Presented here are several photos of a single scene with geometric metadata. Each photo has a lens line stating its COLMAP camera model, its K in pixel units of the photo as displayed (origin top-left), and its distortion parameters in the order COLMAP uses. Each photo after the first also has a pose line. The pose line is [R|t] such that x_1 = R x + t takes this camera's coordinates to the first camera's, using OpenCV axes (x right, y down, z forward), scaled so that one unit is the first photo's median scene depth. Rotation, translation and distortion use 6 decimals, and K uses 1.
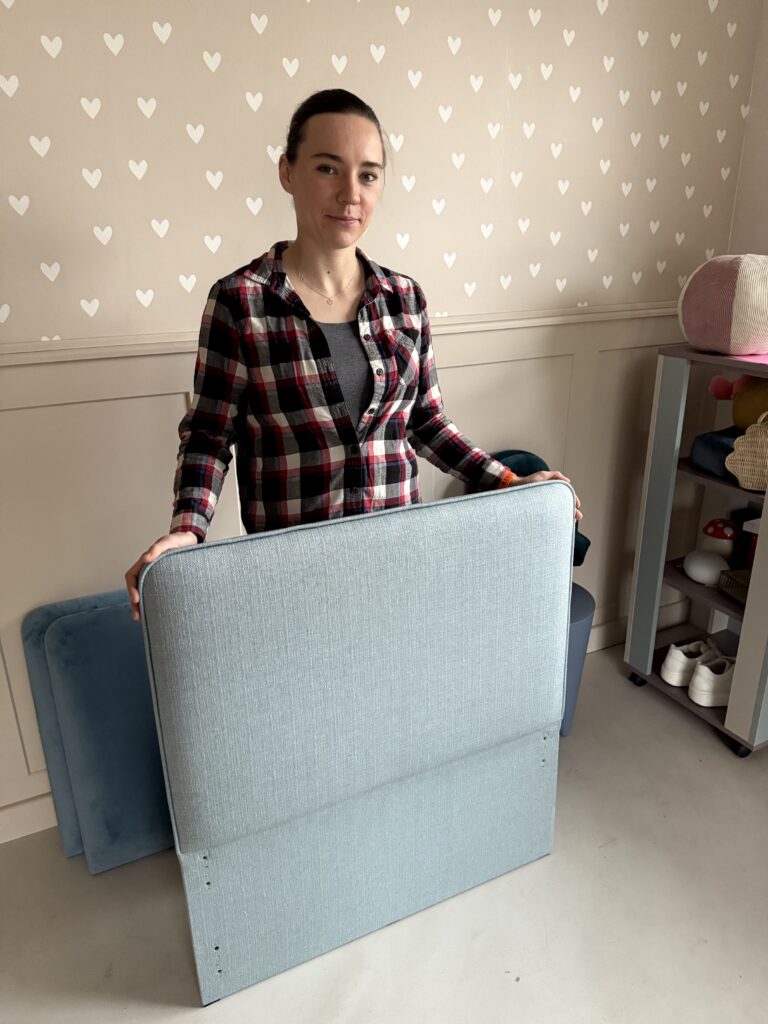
lens RADIAL K [[717.2, 0, 381.5], [0, 717.2, 507.3], [0, 0, 1]] dist [0.012665, -0.024357]
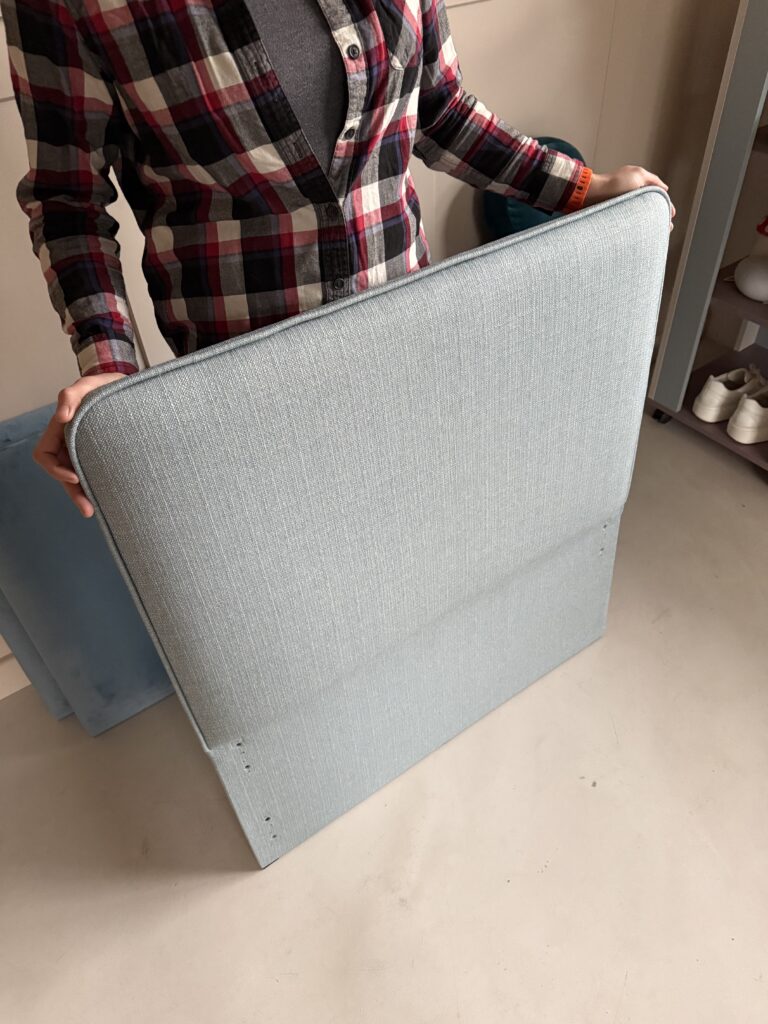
lens RADIAL K [[721.1, 0, 384.8], [0, 721.1, 515.4], [0, 0, 1]] dist [0.012110, -0.027161]
pose [[0.989283, -0.126114, 0.073581, -0.076510], [0.086603, 0.912548, 0.399695, -0.041245], [-0.117553, -0.389039, 0.913690, 0.234102]]
